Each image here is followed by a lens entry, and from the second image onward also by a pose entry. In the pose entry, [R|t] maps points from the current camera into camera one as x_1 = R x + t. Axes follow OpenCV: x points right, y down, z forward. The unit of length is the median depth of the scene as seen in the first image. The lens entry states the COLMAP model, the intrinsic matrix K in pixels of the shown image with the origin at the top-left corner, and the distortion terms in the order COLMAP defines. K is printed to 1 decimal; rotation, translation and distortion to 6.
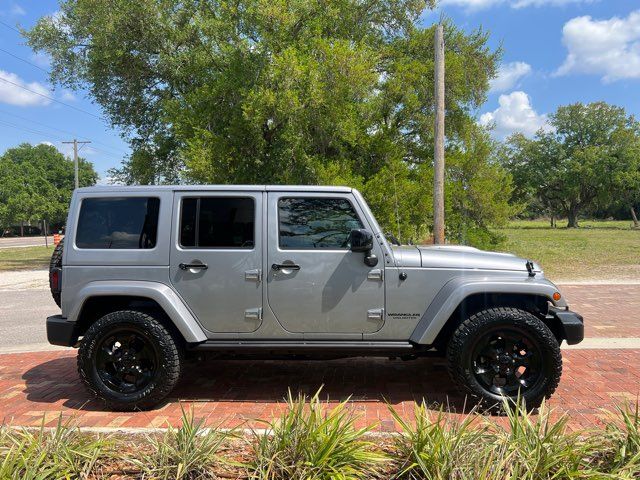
lens RADIAL K [[477.8, 0, 322.5], [0, 477.8, 239.7], [0, 0, 1]] dist [0.041943, -0.049844]
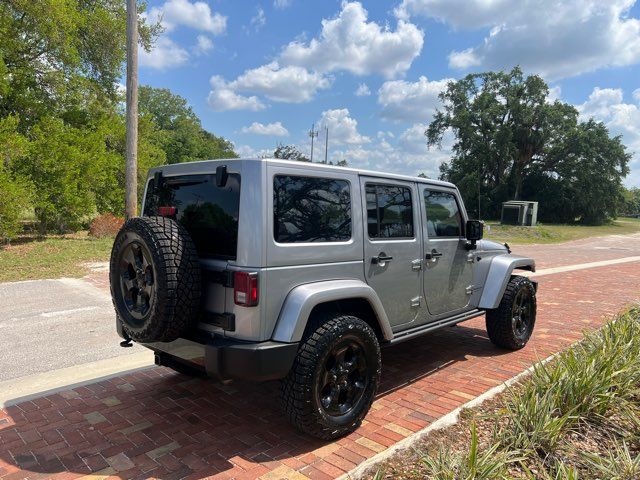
lens RADIAL K [[477.8, 0, 318.0], [0, 477.8, 244.5], [0, 0, 1]] dist [0.041943, -0.049844]
pose [[0.647004, -0.032929, 0.761775, -1.040868], [-0.014656, 0.998345, 0.055603, -0.022606], [-0.762346, -0.047140, 0.645451, 0.496462]]
